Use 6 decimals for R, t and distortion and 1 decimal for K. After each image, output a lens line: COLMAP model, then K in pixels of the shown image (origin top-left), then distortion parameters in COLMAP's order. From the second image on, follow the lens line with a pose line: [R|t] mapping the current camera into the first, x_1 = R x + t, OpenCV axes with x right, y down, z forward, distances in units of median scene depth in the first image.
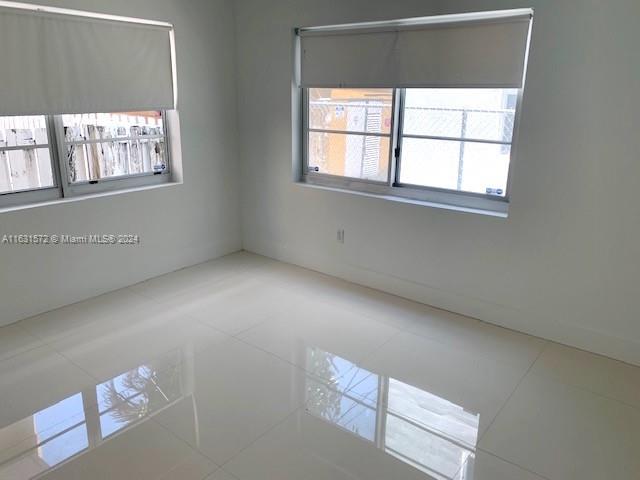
lens RADIAL K [[489.1, 0, 317.9], [0, 489.1, 237.6], [0, 0, 1]] dist [0.053801, -0.070223]
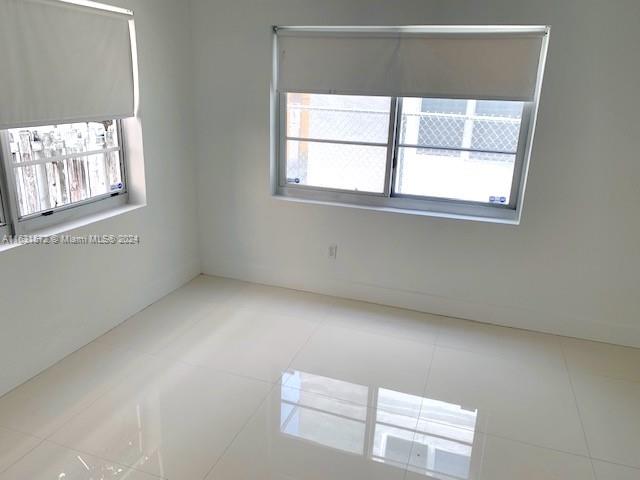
lens RADIAL K [[477.7, 0, 320.0], [0, 477.7, 240.0], [0, 0, 1]] dist [0.008751, -0.003291]
pose [[0.941287, -0.081507, 0.327620, -0.281295], [0.073583, 0.996620, 0.036530, -0.062101], [-0.329490, -0.010278, 0.944103, 0.144926]]
